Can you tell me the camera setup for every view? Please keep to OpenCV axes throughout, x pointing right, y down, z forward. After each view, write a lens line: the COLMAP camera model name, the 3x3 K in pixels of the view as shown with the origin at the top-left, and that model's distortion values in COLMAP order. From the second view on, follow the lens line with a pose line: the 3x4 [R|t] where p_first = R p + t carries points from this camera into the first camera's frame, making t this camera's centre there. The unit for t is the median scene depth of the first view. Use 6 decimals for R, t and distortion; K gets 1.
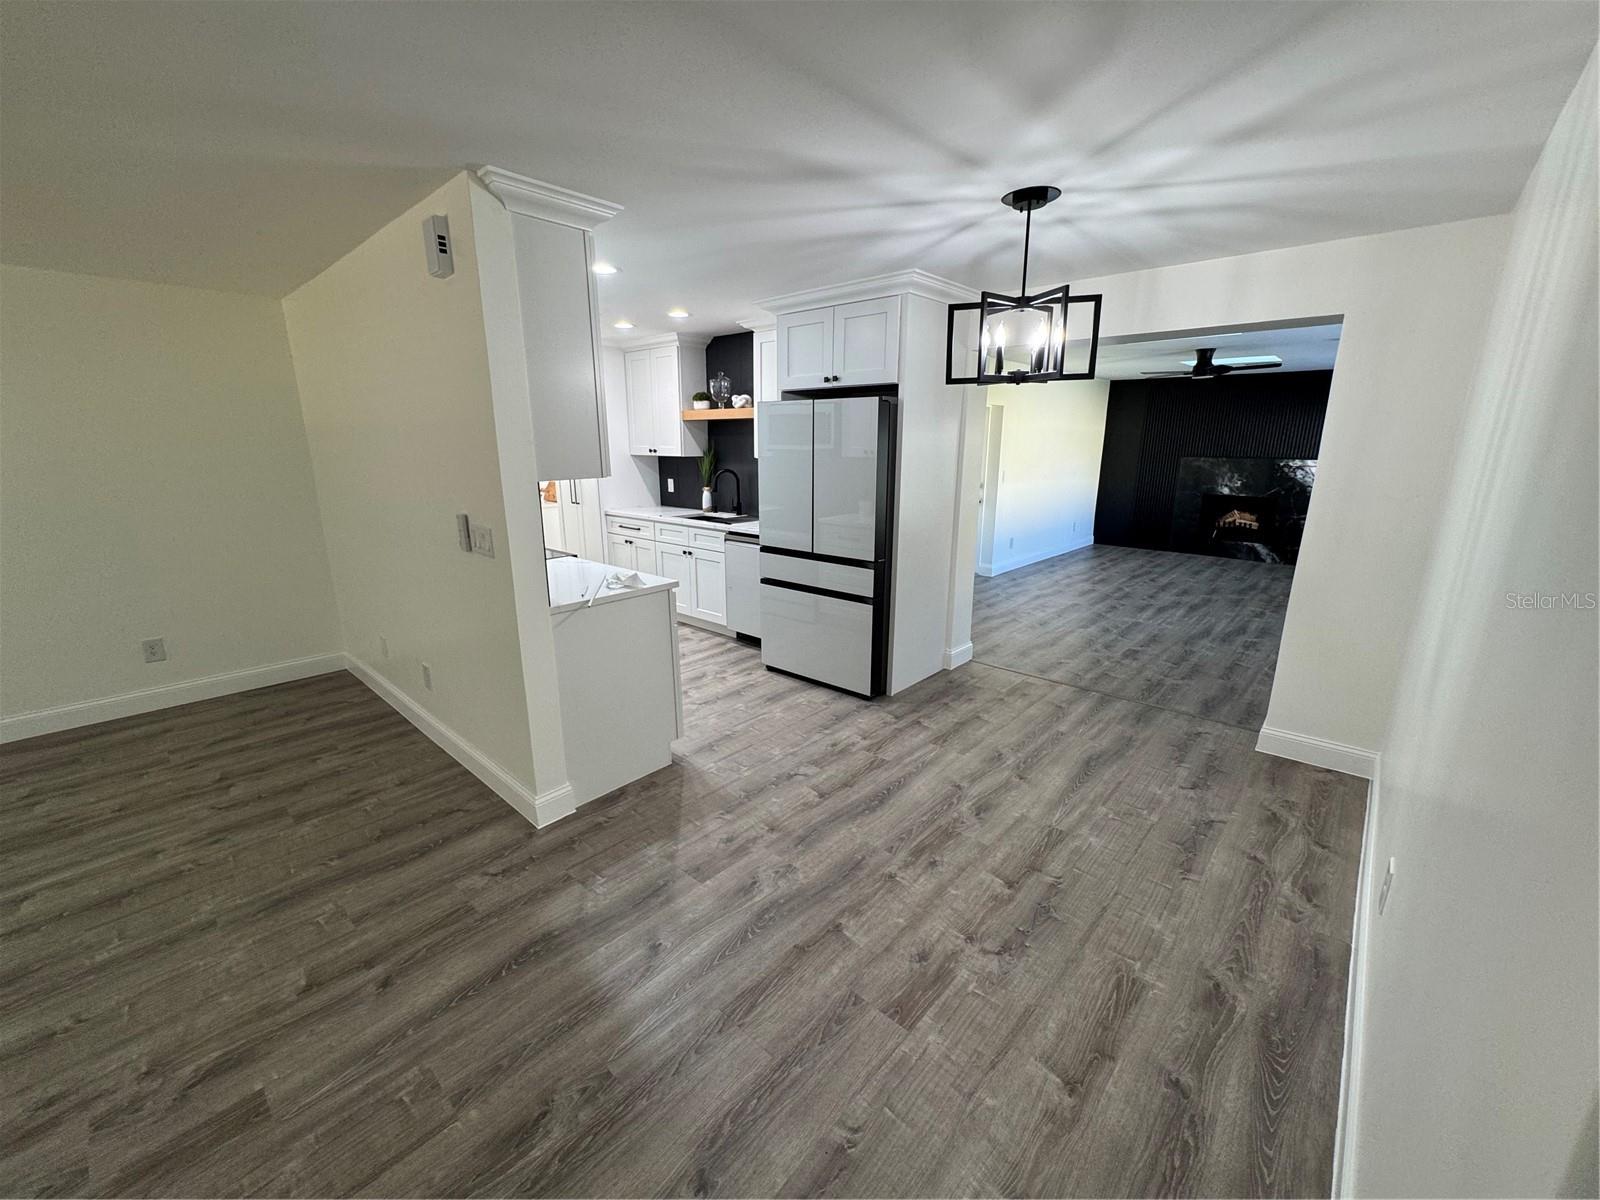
lens RADIAL K [[647.0, 0, 800.0], [0, 647.0, 600.0], [0, 0, 1]] dist [-0.001268, 0.000012]
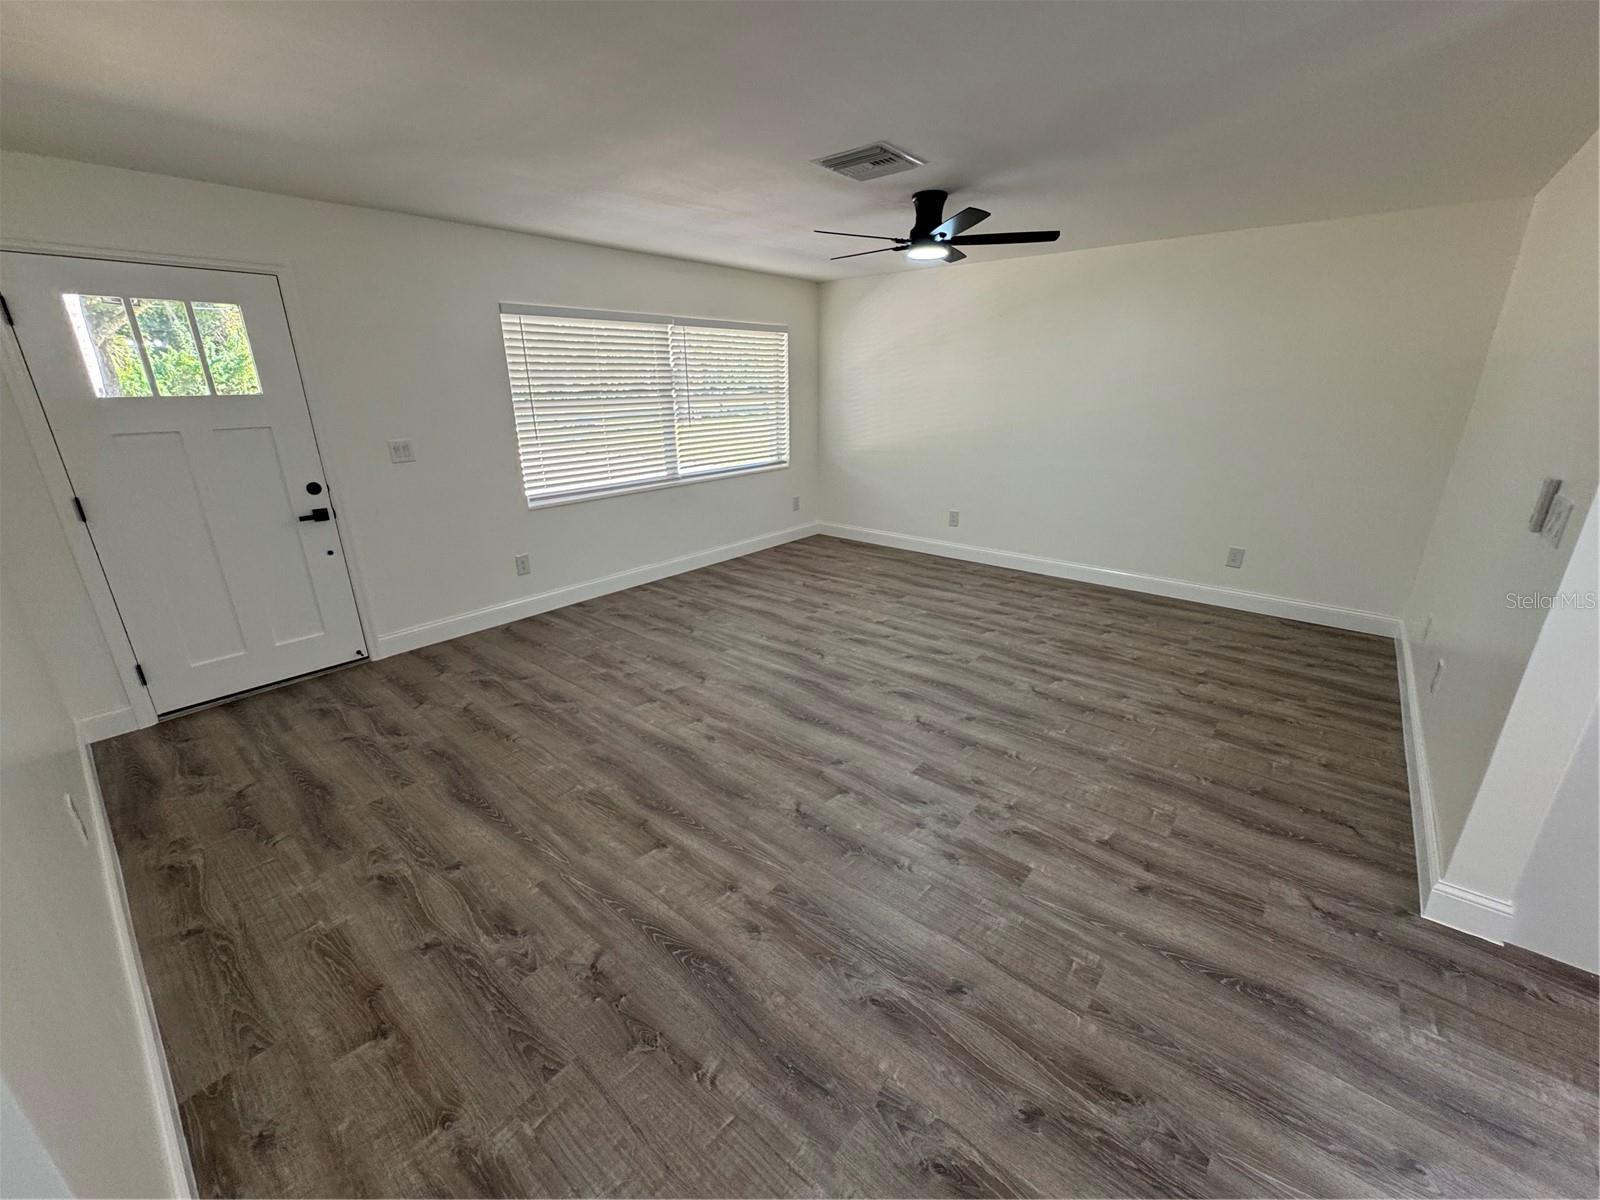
lens RADIAL K [[647.0, 0, 800.0], [0, 647.0, 600.0], [0, 0, 1]] dist [-0.001268, 0.000012]
pose [[0.031401, 0.323583, -0.945678, 0.183461], [-0.233810, 0.922272, 0.307811, -0.045830], [0.971775, 0.211443, 0.104617, 0.202409]]
